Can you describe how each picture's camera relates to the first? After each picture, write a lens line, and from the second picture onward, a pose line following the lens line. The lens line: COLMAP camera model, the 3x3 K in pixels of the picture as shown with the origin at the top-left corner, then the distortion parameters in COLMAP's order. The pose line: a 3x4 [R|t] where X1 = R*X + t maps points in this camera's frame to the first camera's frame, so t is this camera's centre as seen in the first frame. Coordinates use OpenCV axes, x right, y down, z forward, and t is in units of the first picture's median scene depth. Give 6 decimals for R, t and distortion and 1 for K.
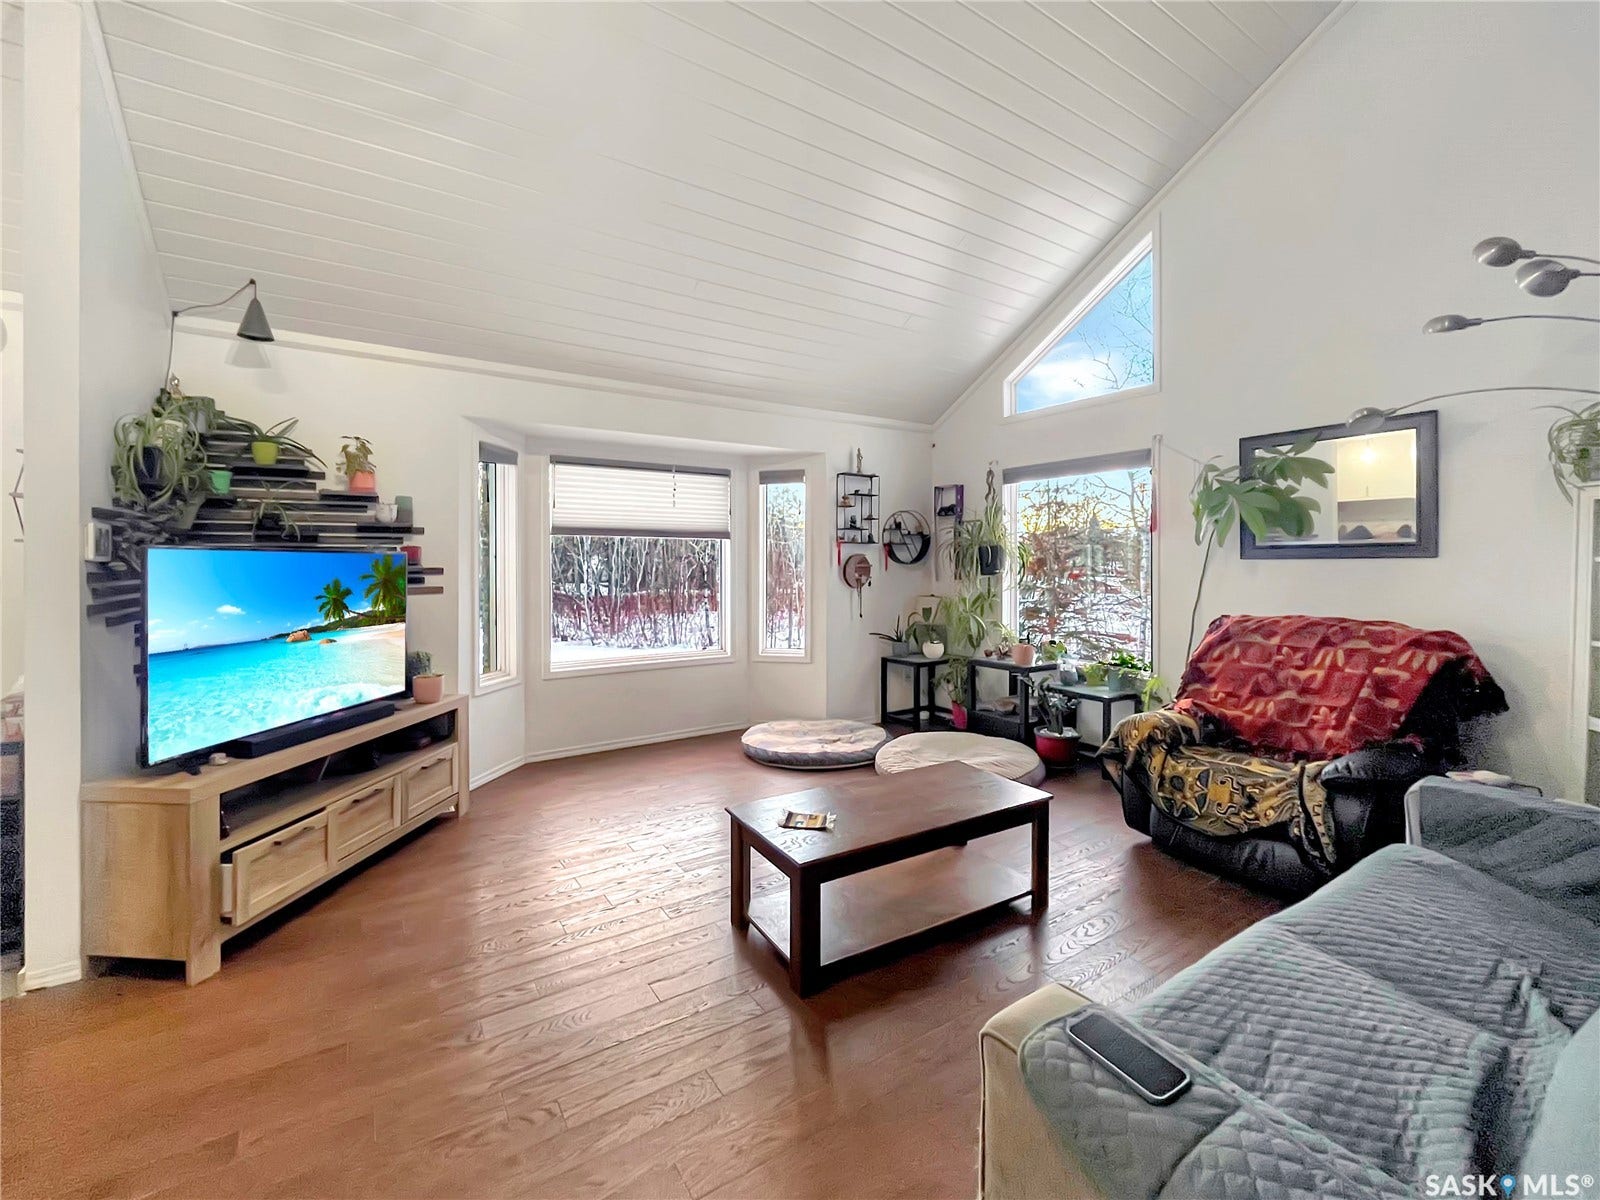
lens RADIAL K [[676.3, 0, 802.4], [0, 676.3, 565.9], [0, 0, 1]] dist [-0.000114, -0.000122]
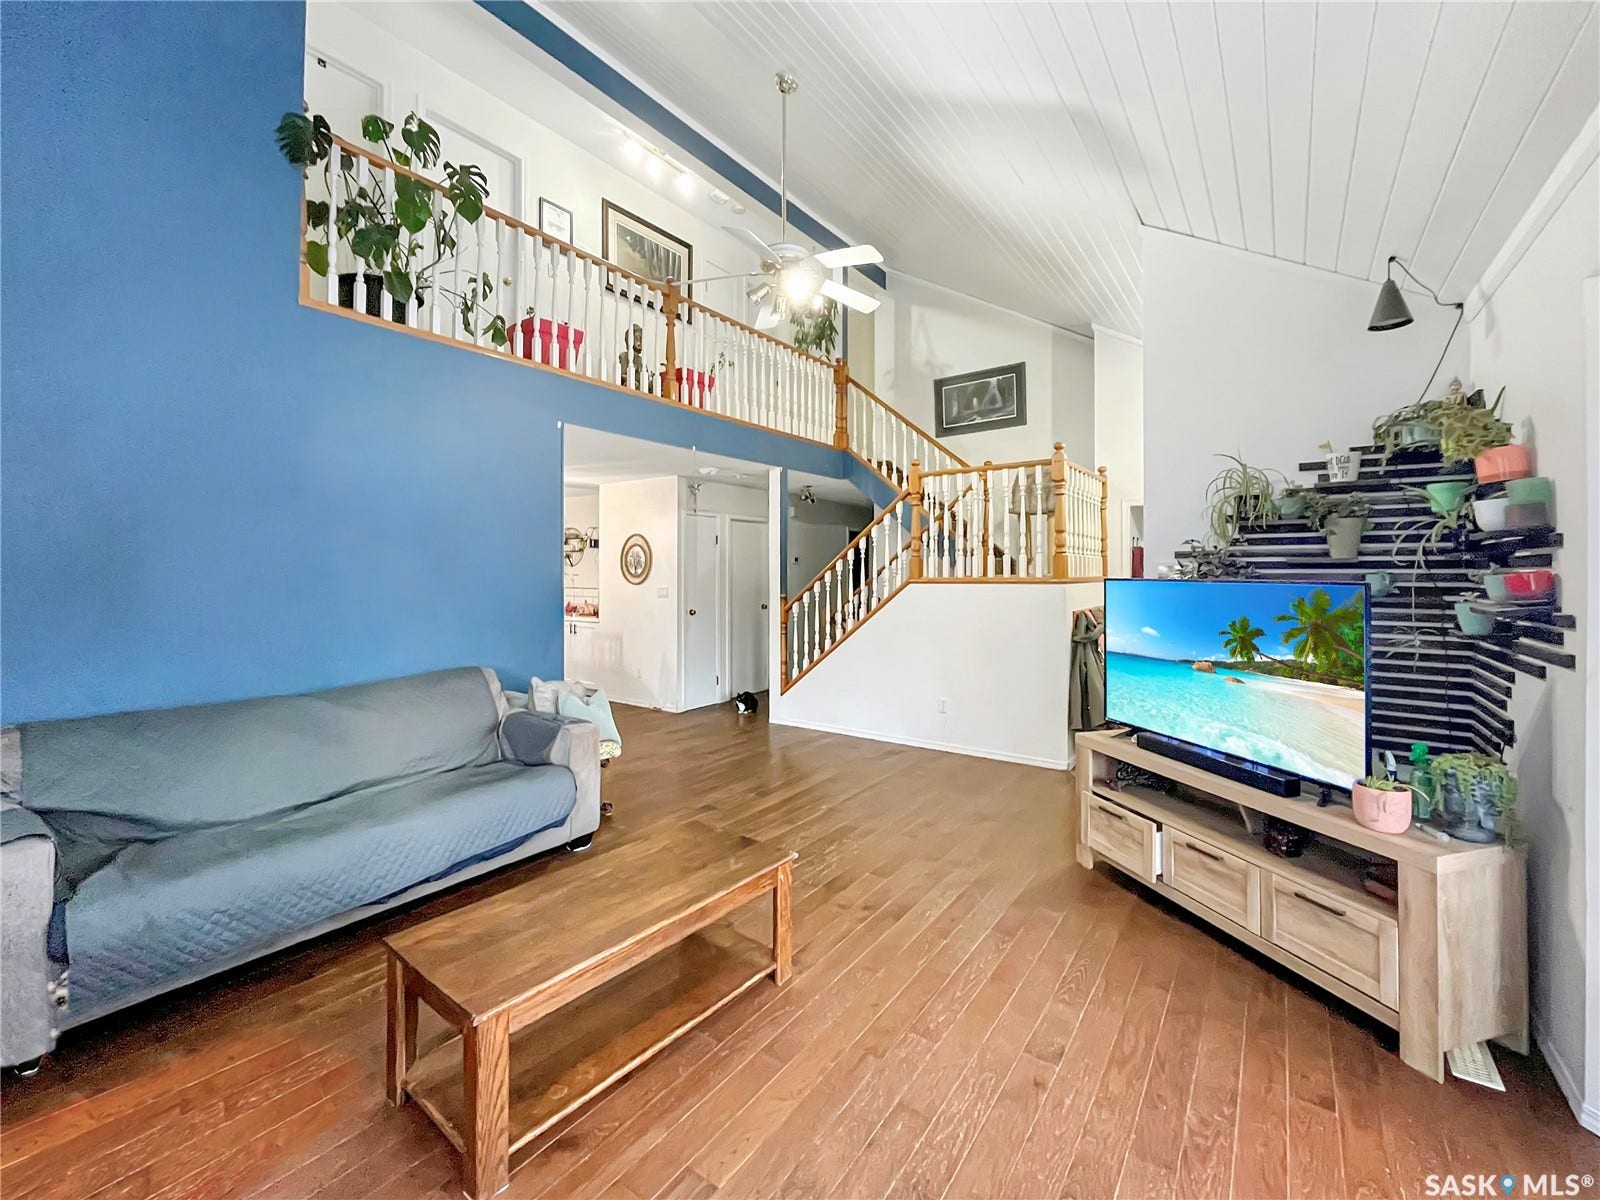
lens RADIAL K [[676.3, 0, 802.4], [0, 676.3, 565.9], [0, 0, 1]] dist [-0.000114, -0.000122]
pose [[-0.930592, 0.006809, -0.365996, 0.163912], [0.011078, 0.999893, -0.009564, -0.037942], [0.365892, -0.012955, -0.930567, 1.394458]]
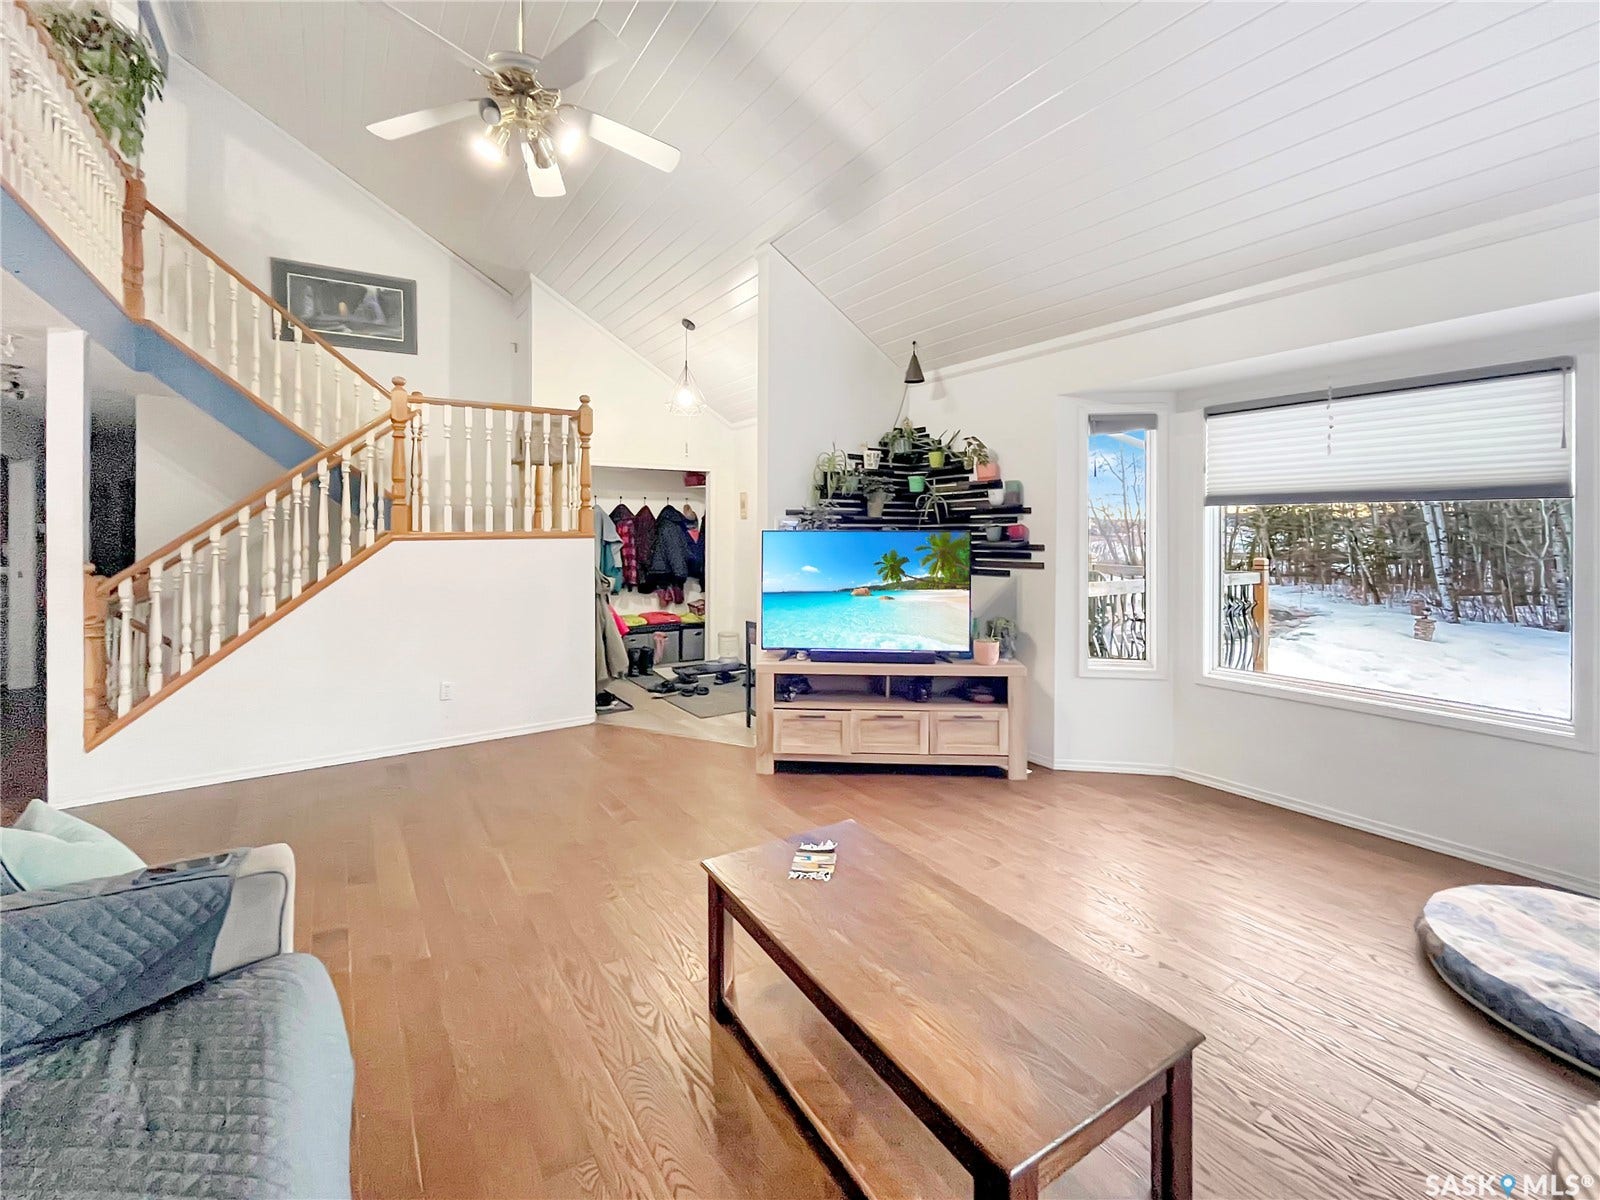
lens RADIAL K [[679.0, 0, 799.1], [0, 679.0, 525.4], [0, 0, 1]] dist [-0.002416, -0.000187]
pose [[0.026241, 0.002417, -0.999653, 0.579769], [0.003787, 0.999990, 0.002517, -0.035529], [0.999648, -0.003851, 0.026232, 0.661158]]
